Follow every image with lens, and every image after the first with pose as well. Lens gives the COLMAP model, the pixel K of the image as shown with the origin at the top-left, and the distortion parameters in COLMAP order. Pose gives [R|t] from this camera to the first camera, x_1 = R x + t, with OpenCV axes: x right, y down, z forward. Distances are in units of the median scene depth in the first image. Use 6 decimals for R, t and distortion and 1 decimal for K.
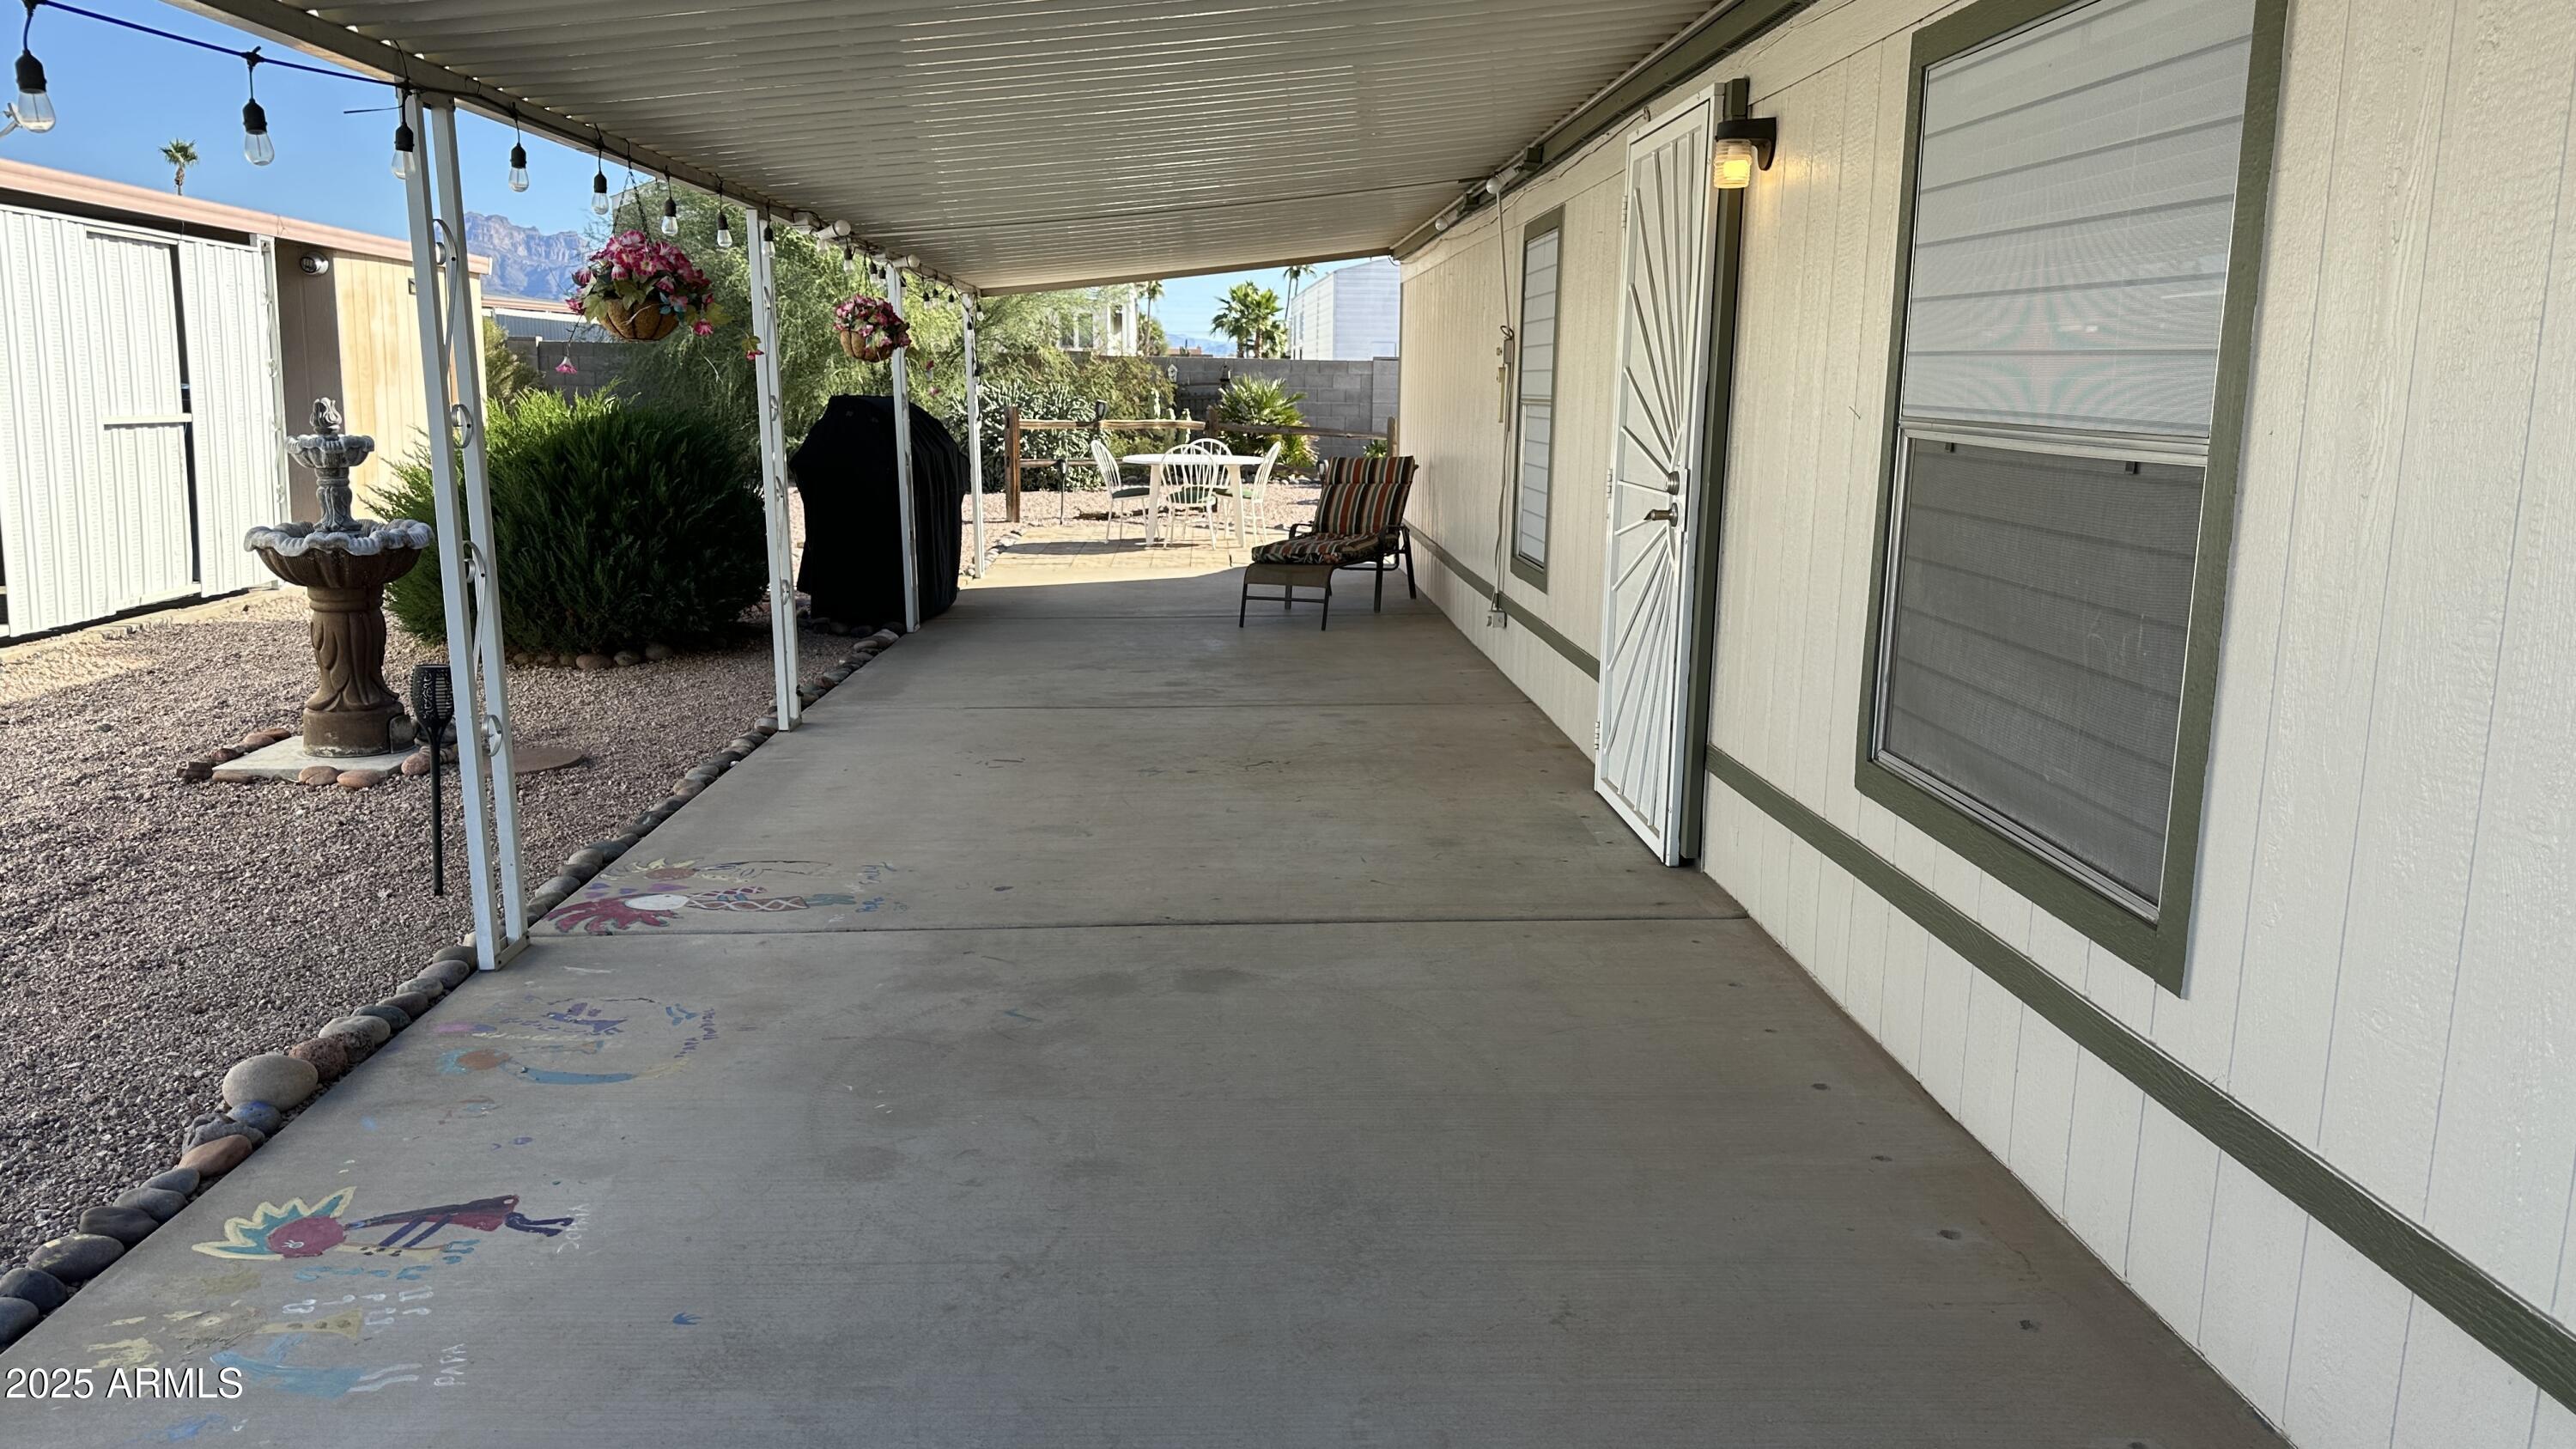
lens RADIAL K [[1821.7, 0, 1271.8], [0, 1821.7, 748.2], [0, 0, 1]] dist [0.104192, -0.142463]
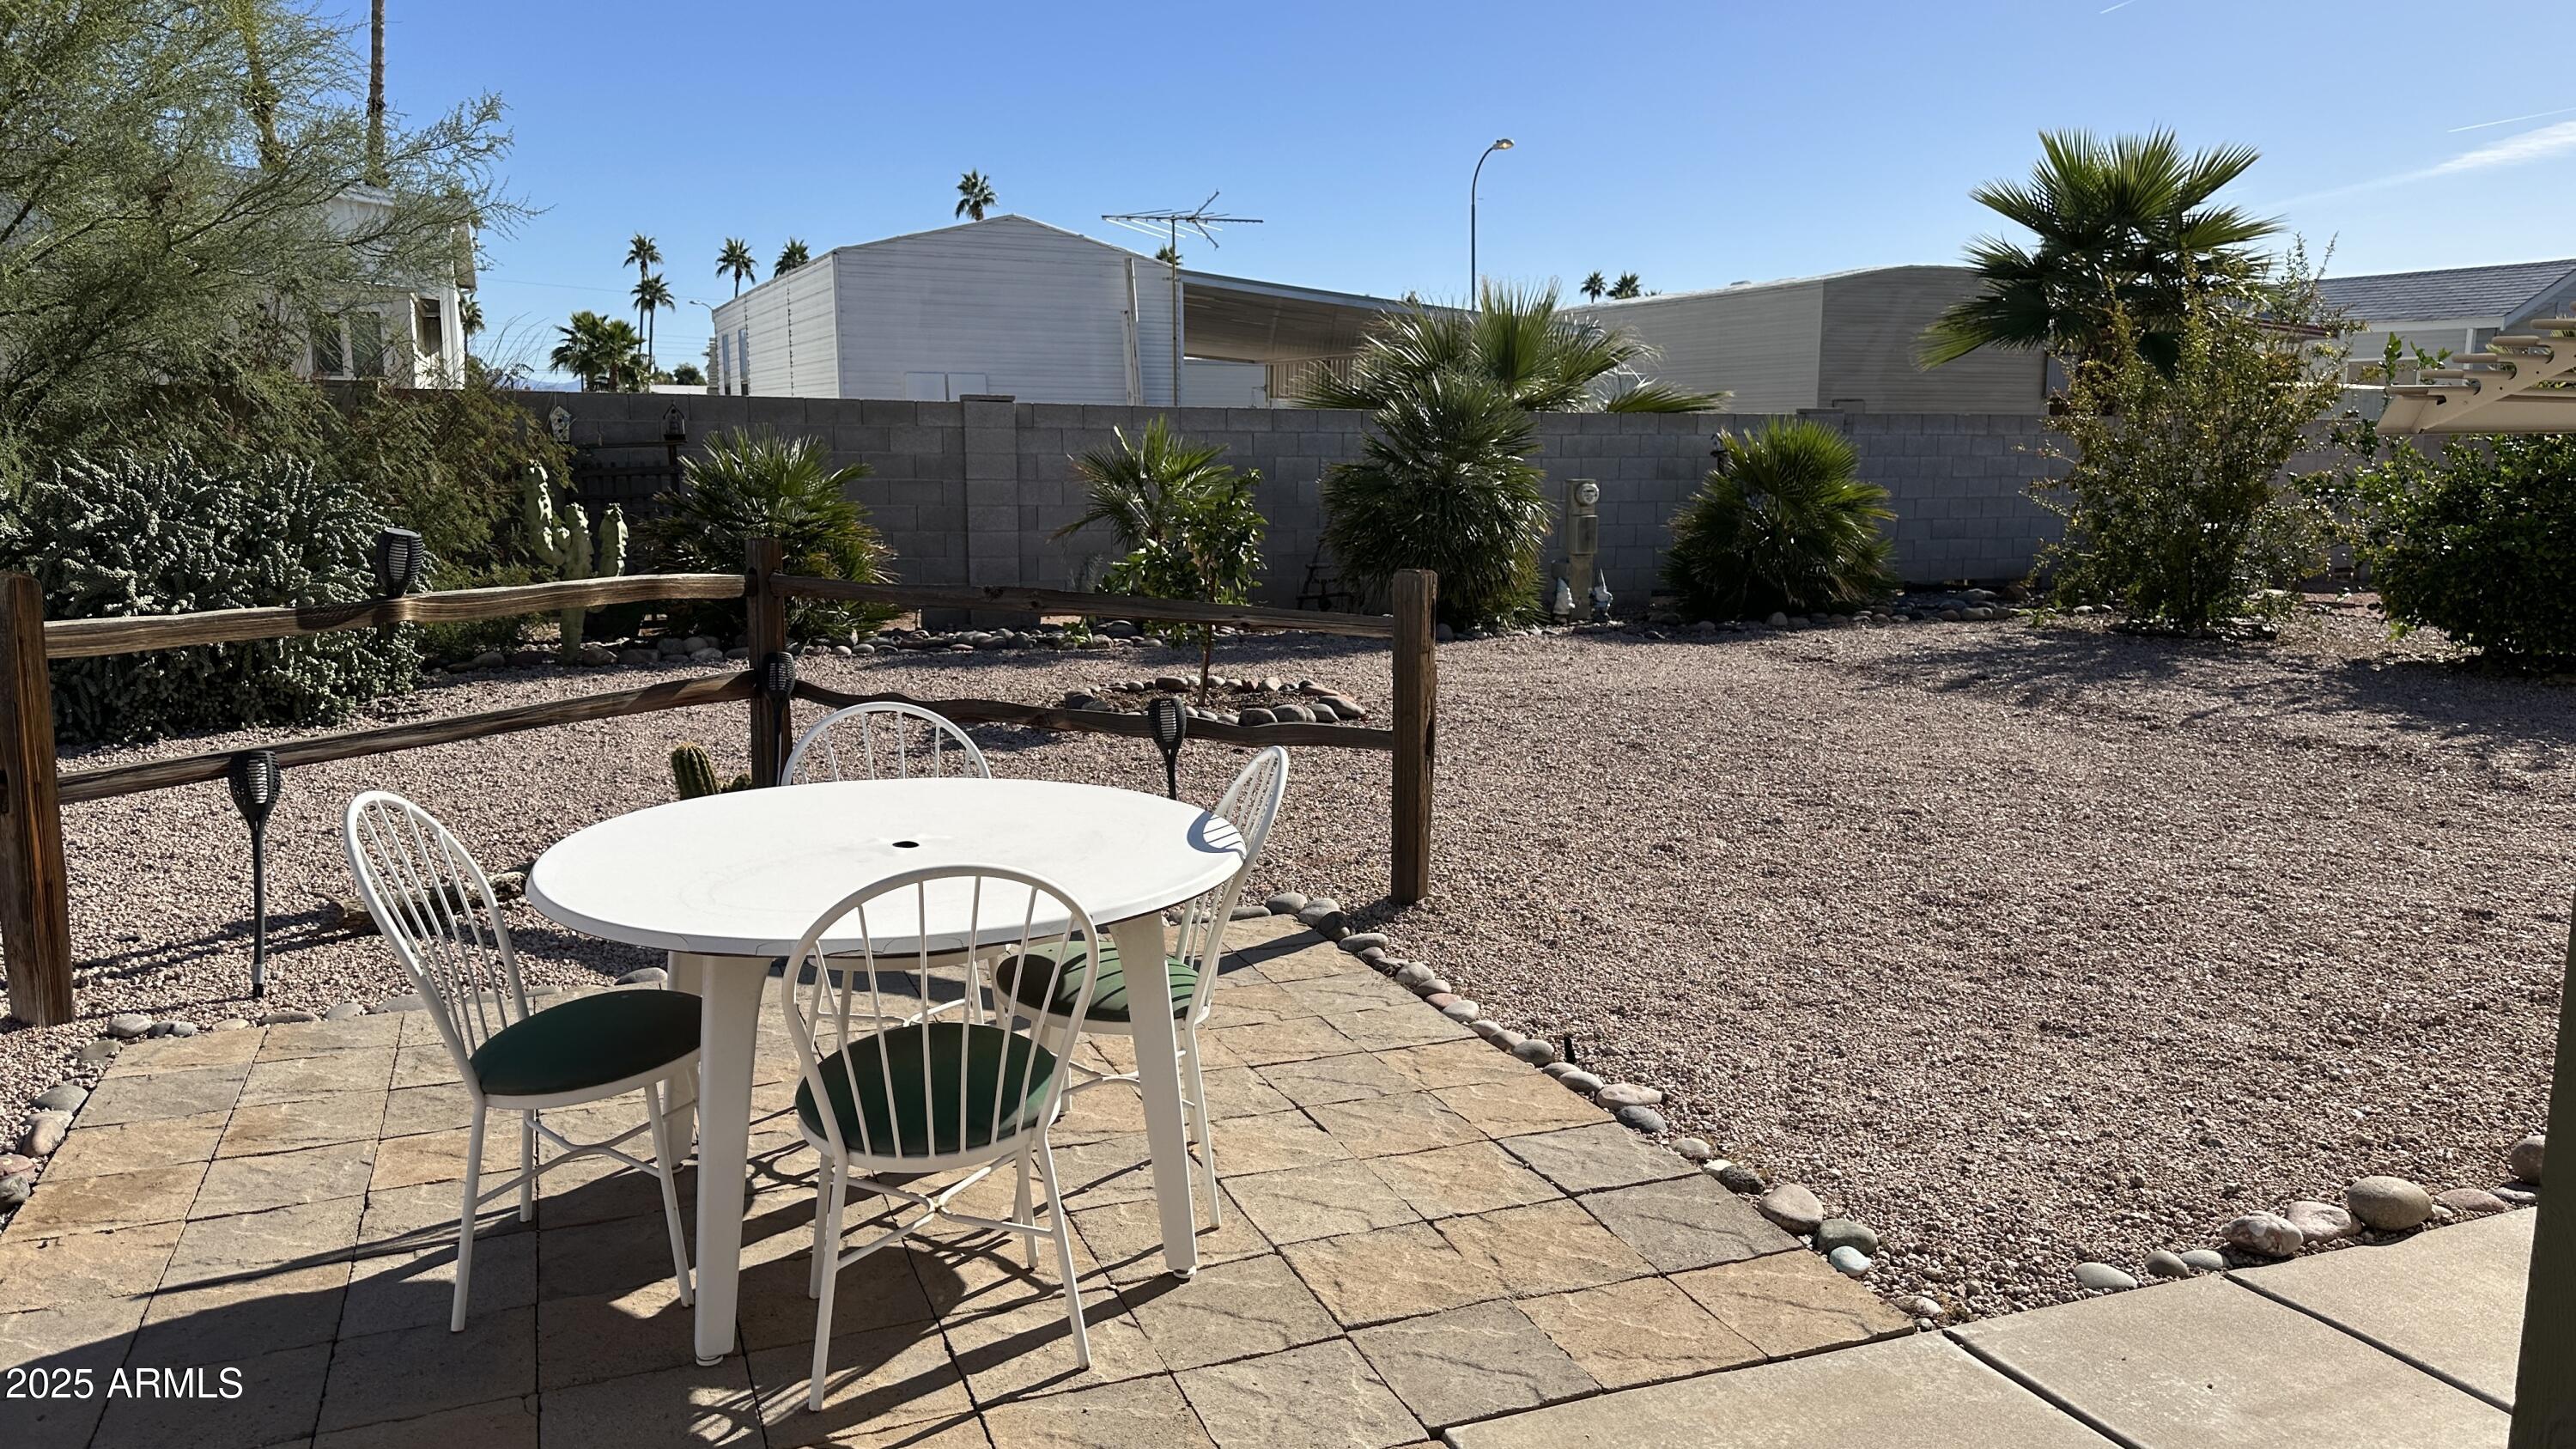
lens RADIAL K [[1821.7, 0, 1294.5], [0, 1821.7, 713.2], [0, 0, 1]] dist [0.104192, -0.142463]
pose [[0.939082, -0.057612, 0.338831, -0.149394], [0.071730, 0.996994, -0.029280, -0.347170], [-0.336126, 0.051801, 0.940391, 1.650529]]
